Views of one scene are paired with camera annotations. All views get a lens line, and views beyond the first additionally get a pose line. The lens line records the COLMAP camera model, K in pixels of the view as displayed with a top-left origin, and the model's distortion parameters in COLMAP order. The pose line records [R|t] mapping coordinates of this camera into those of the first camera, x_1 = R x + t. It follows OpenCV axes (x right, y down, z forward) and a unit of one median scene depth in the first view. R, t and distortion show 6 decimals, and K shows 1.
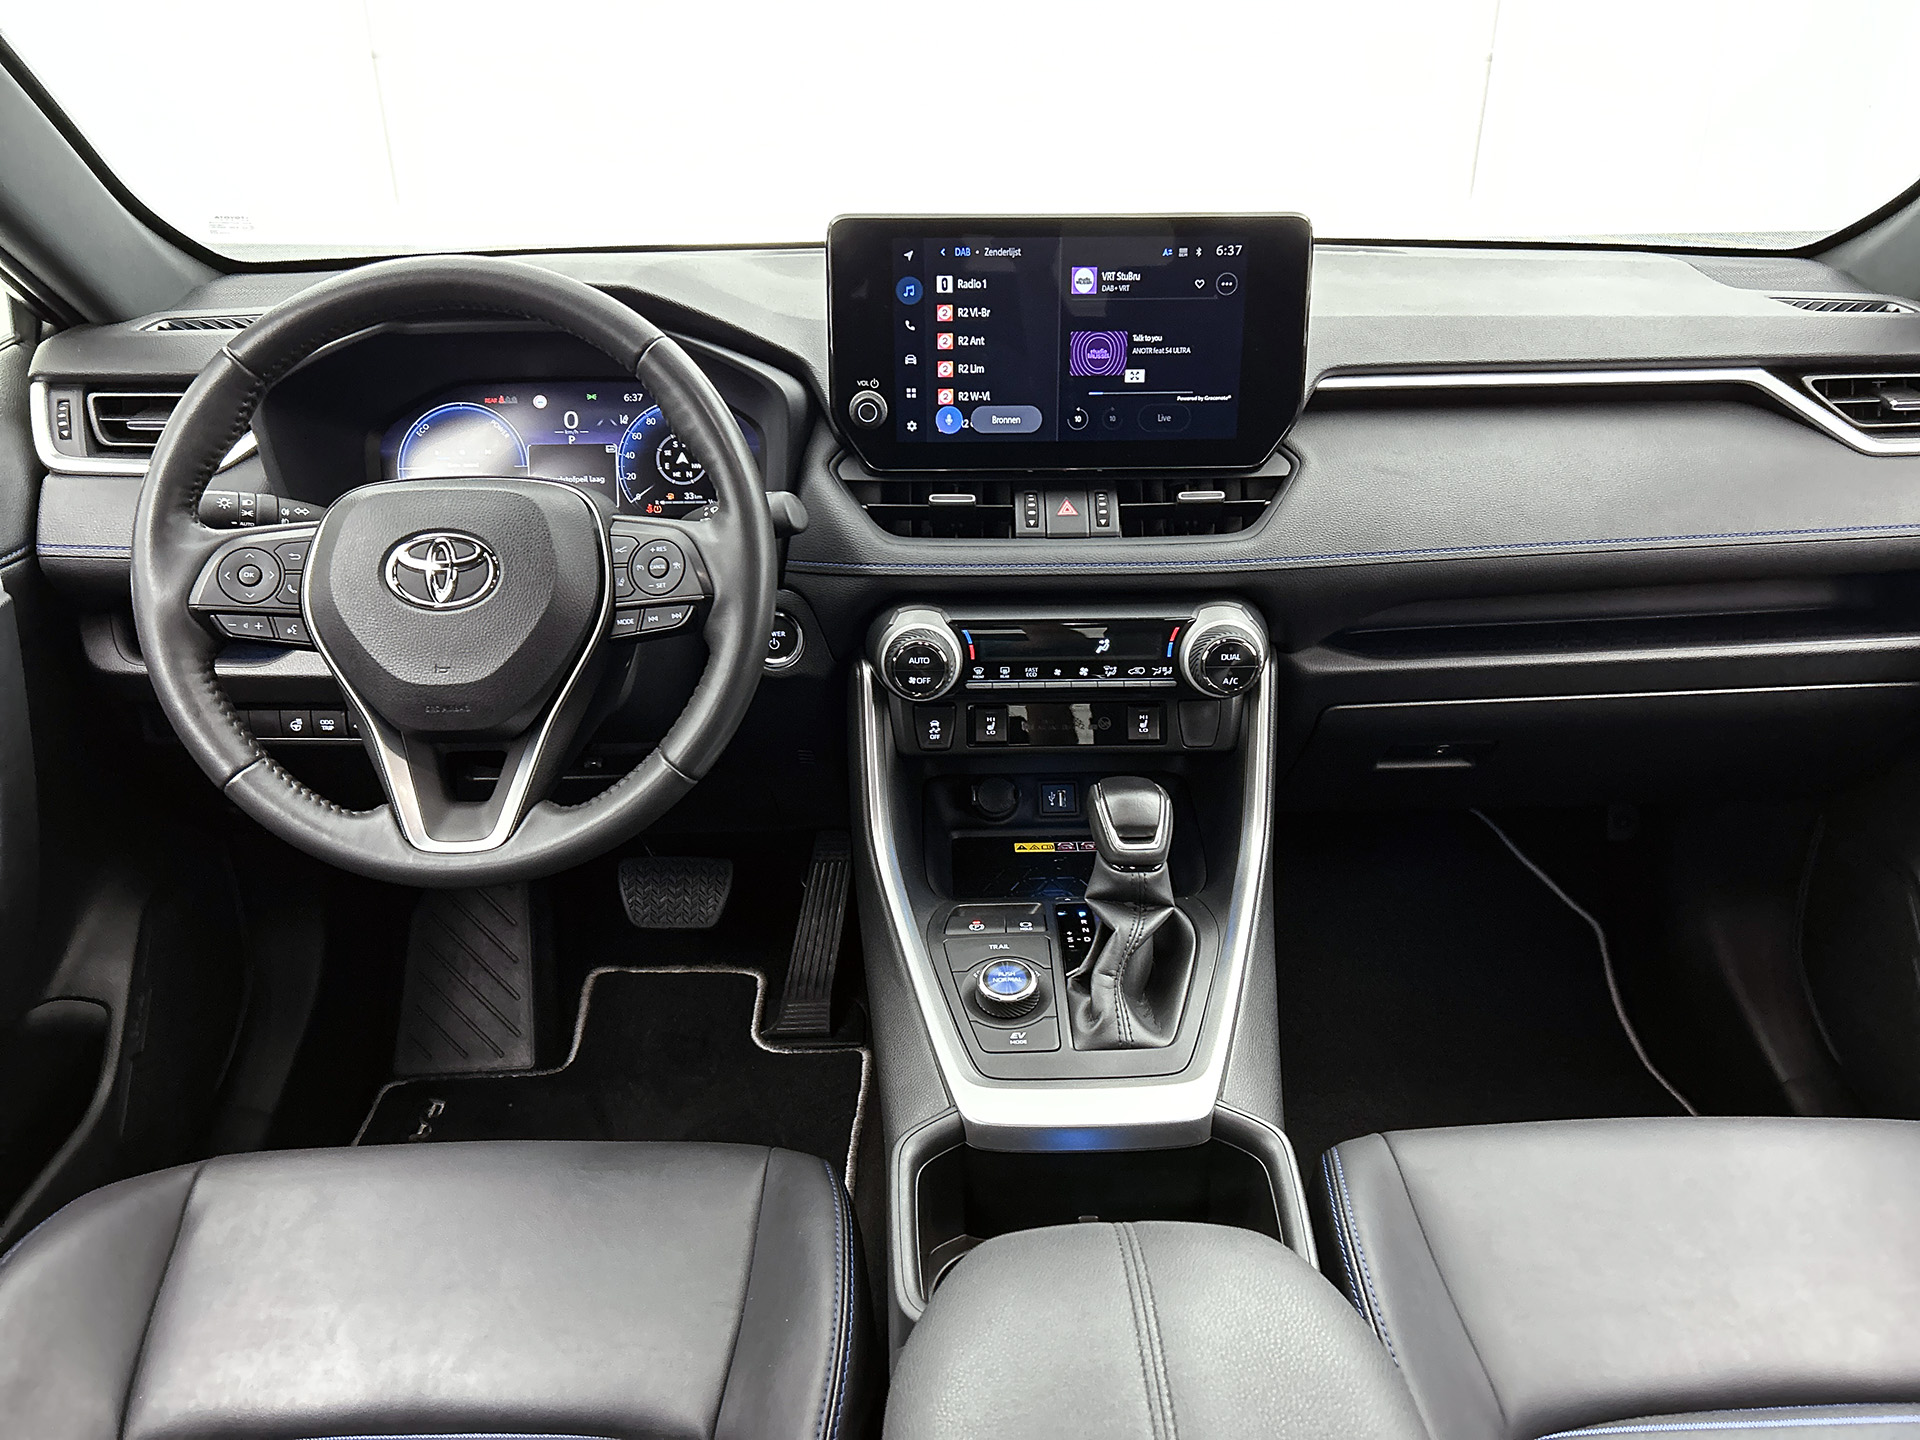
lens RADIAL K [[1466.8, 0, 1012.3], [0, 1466.8, 719.8], [0, 0, 1]] dist [0.002798, -0.000567]
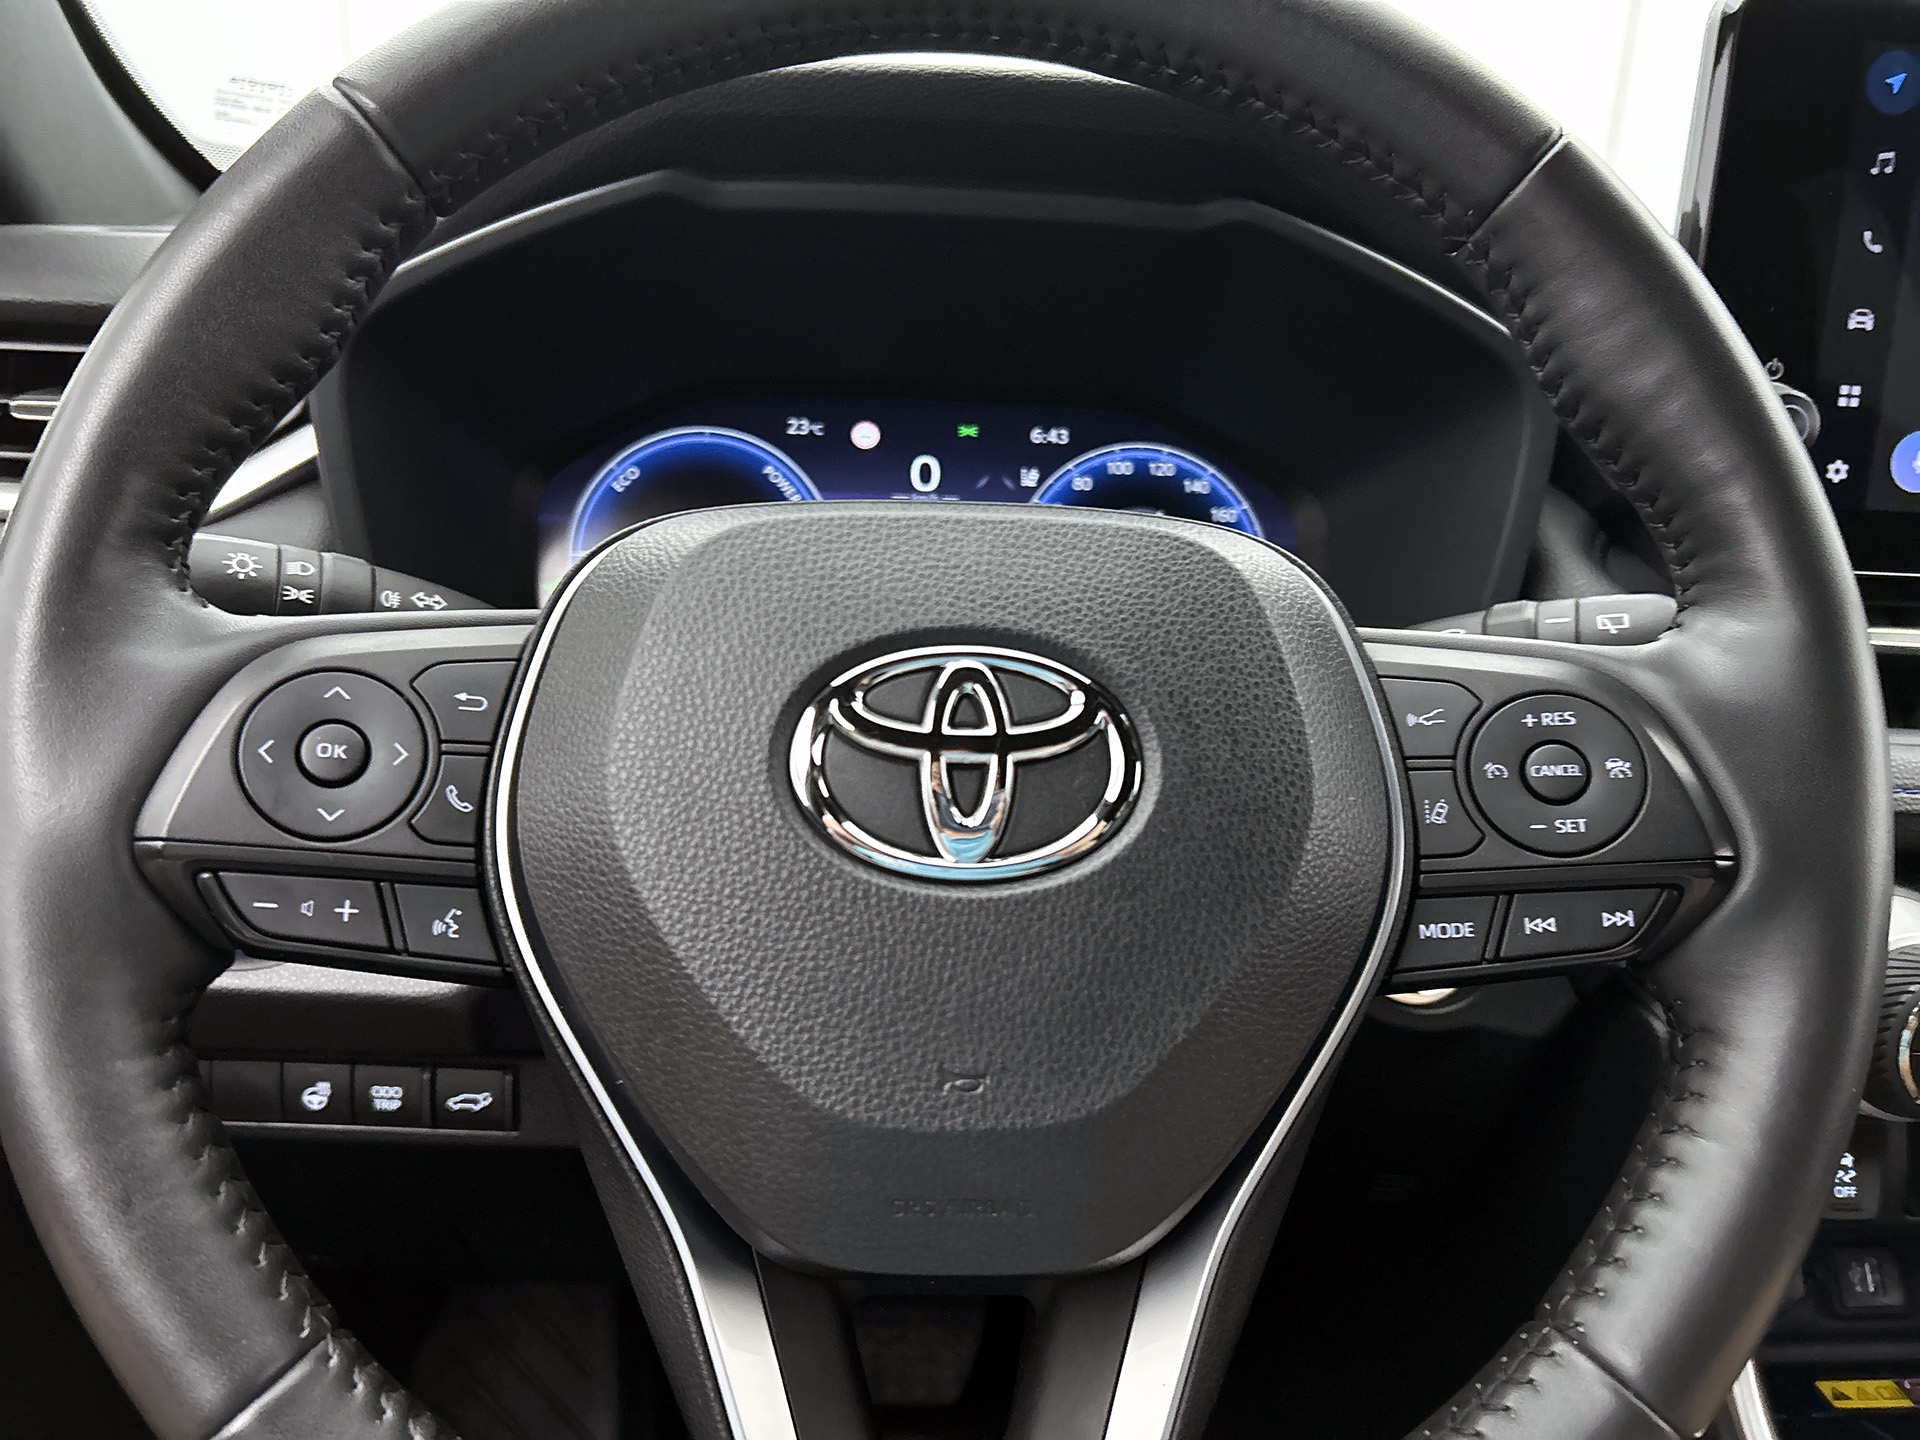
lens RADIAL K [[1466.8, 0, 954.3], [0, 1466.8, 728.4], [0, 0, 1]] dist [0.002798, -0.000567]
pose [[0.998769, 0.037486, 0.032486, -0.342690], [-0.032391, 0.988870, -0.145216, -0.053005], [-0.037568, 0.143985, 0.988866, 0.587034]]
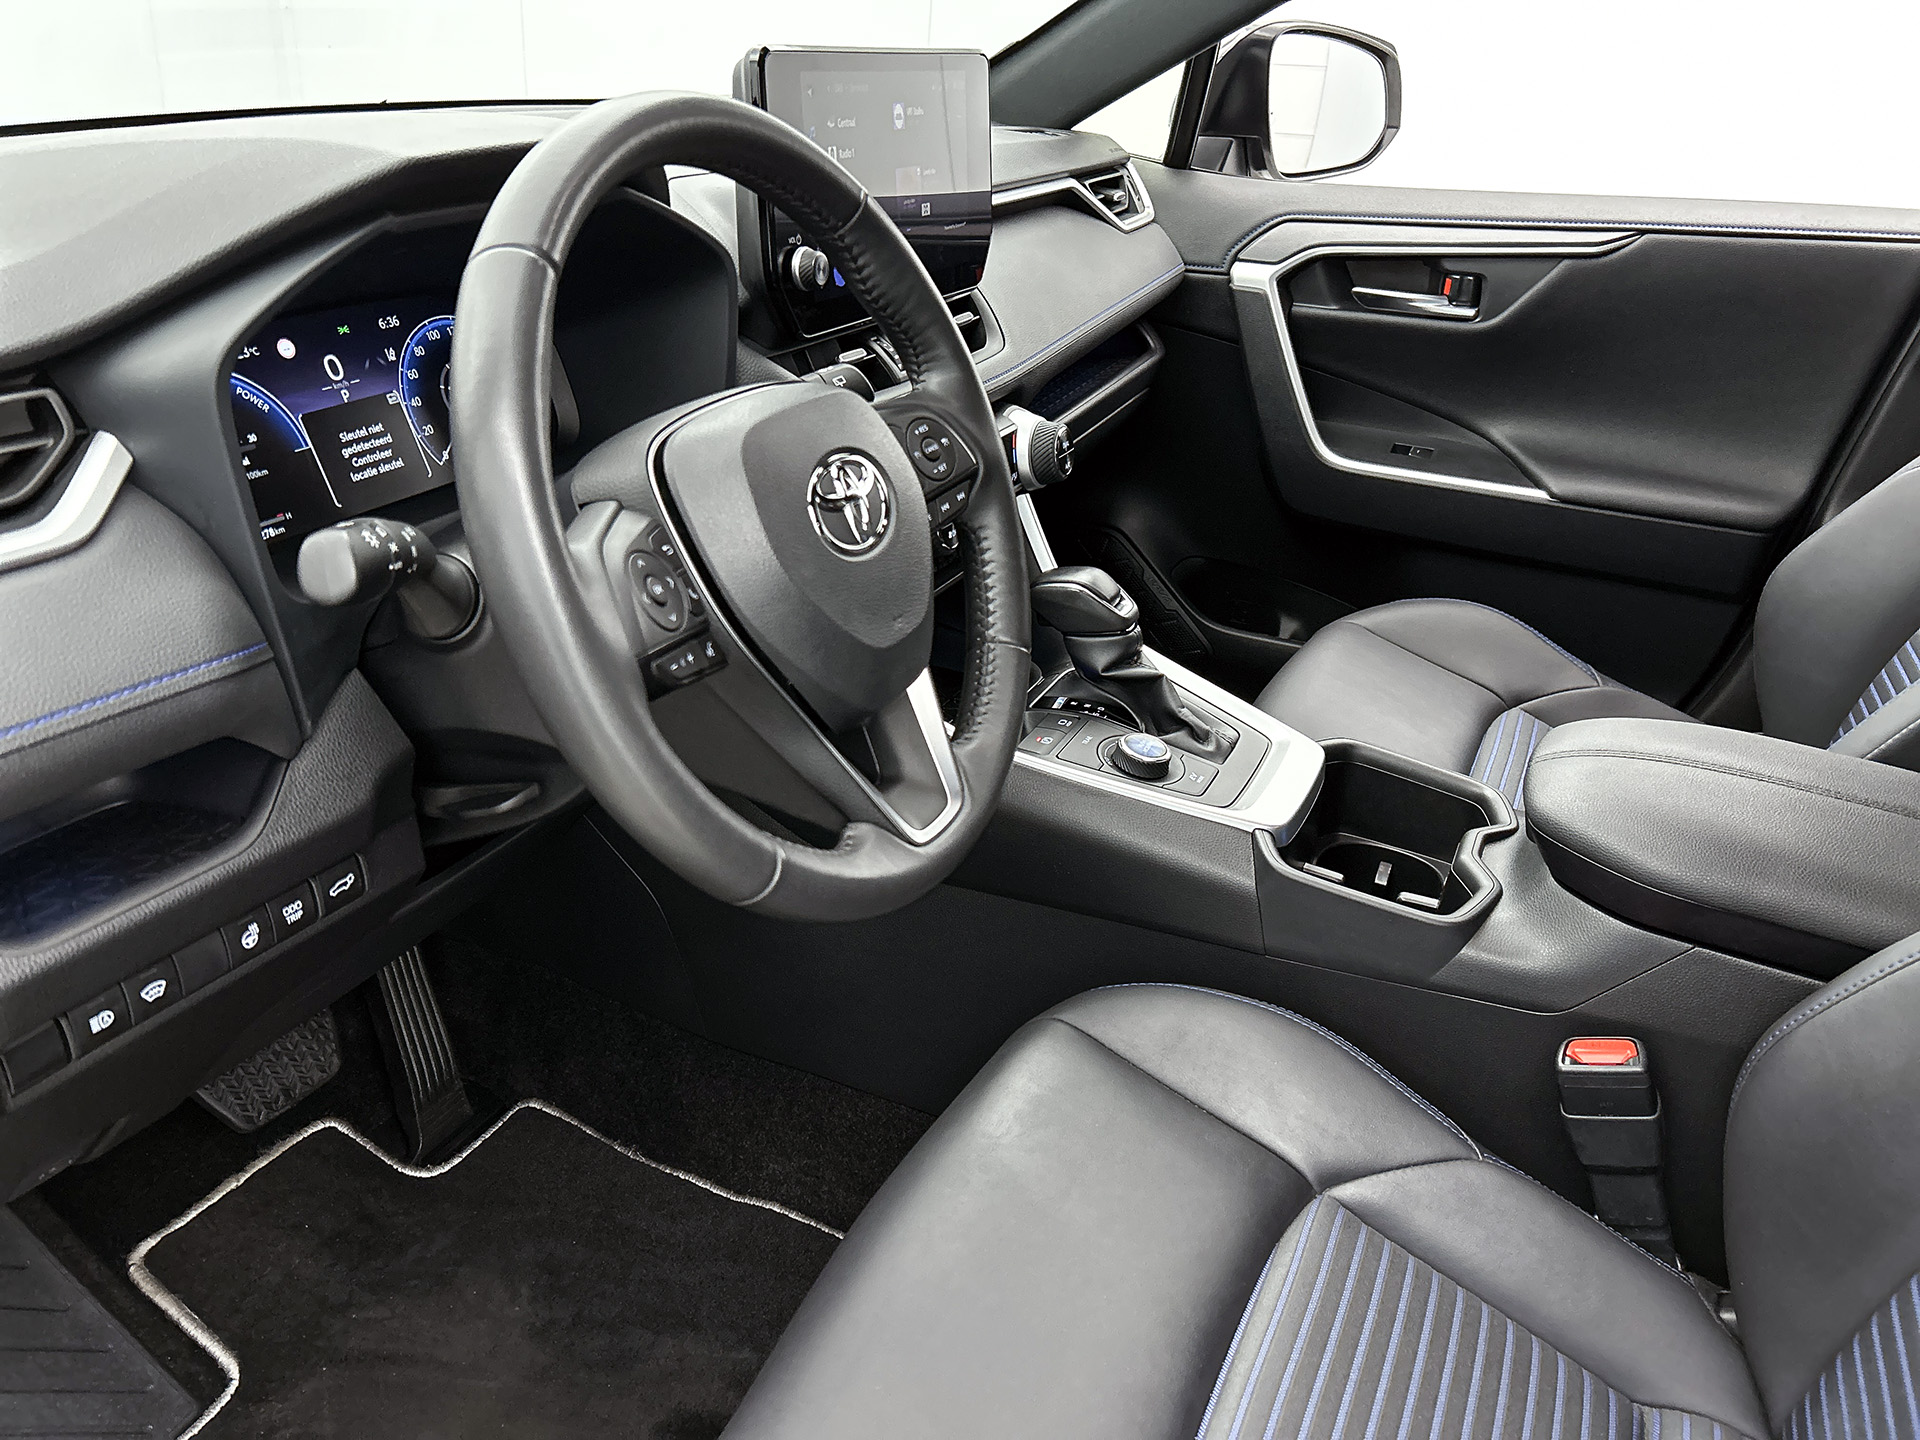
lens RADIAL K [[1466.8, 0, 941.6], [0, 1466.8, 716.6], [0, 0, 1]] dist [0.002798, -0.000567]
pose [[0.464832, -0.361811, 0.808099, -0.879559], [0.321237, 0.919421, 0.226872, -0.134596], [-0.825068, 0.154134, 0.543604, 0.475367]]
